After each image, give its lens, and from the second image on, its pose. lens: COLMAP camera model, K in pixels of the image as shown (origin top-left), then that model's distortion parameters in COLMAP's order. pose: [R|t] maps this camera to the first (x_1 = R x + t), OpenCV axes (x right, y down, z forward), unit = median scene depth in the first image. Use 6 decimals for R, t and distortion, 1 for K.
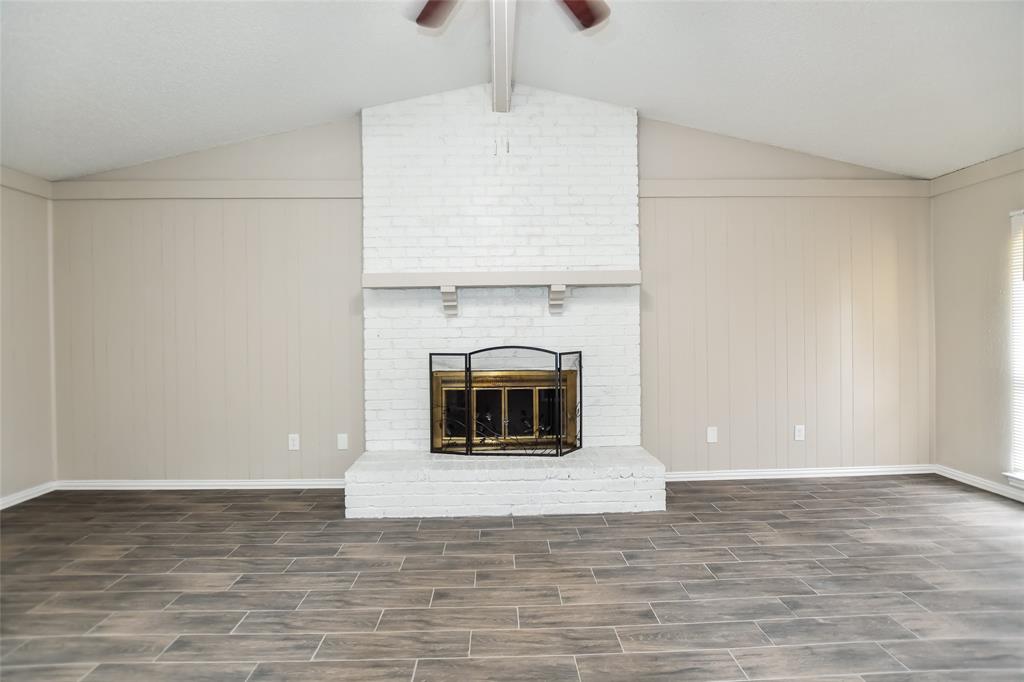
lens RADIAL K [[448.9, 0, 507.3], [0, 448.9, 337.7], [0, 0, 1]] dist [-0.018176, 0.000825]
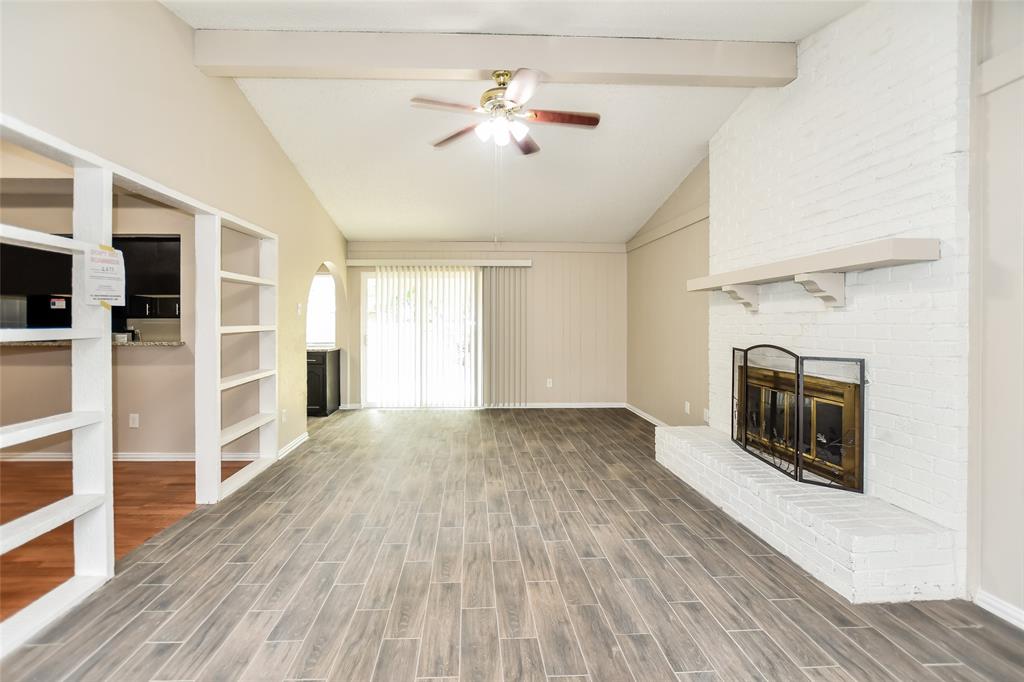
lens RADIAL K [[448.9, 0, 482.6], [0, 448.9, 326.0], [0, 0, 1]] dist [-0.018176, 0.000825]
pose [[0.000903, 0.018409, -0.999830, 1.054071], [-0.023113, 0.999564, 0.018384, -0.026641], [0.999732, 0.023092, 0.001328, 0.460609]]
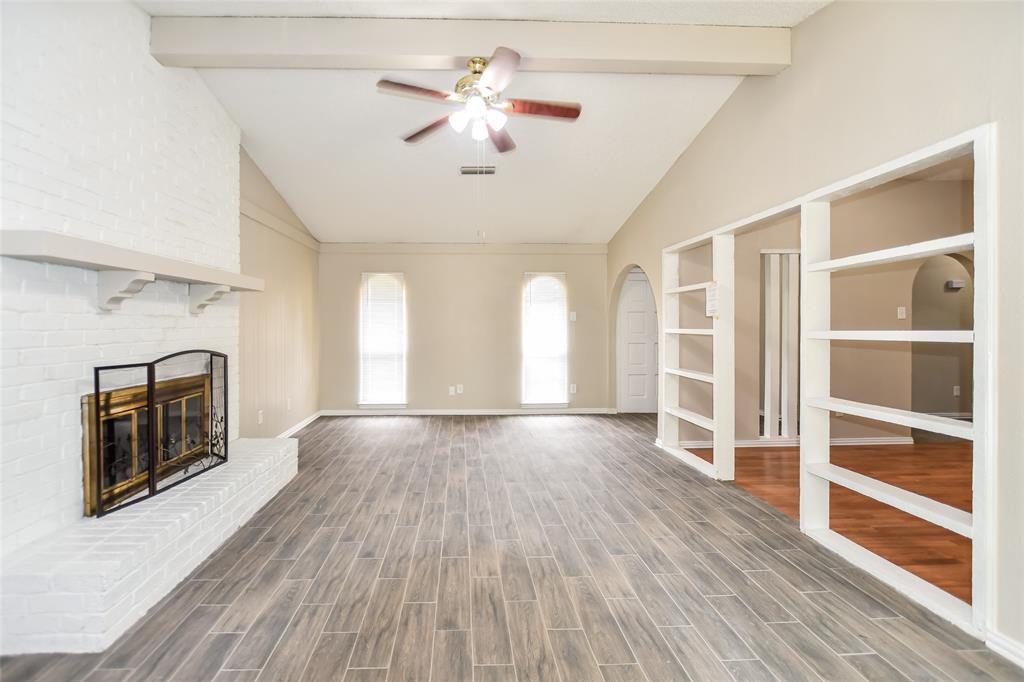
lens RADIAL K [[448.9, 0, 478.2], [0, 448.9, 326.6], [0, 0, 1]] dist [-0.018176, 0.000825]
pose [[-0.011702, 0.010604, 0.999875, -0.977638], [0.024790, 0.999639, -0.010311, -0.004920], [-0.999624, 0.024667, -0.011960, 0.516414]]
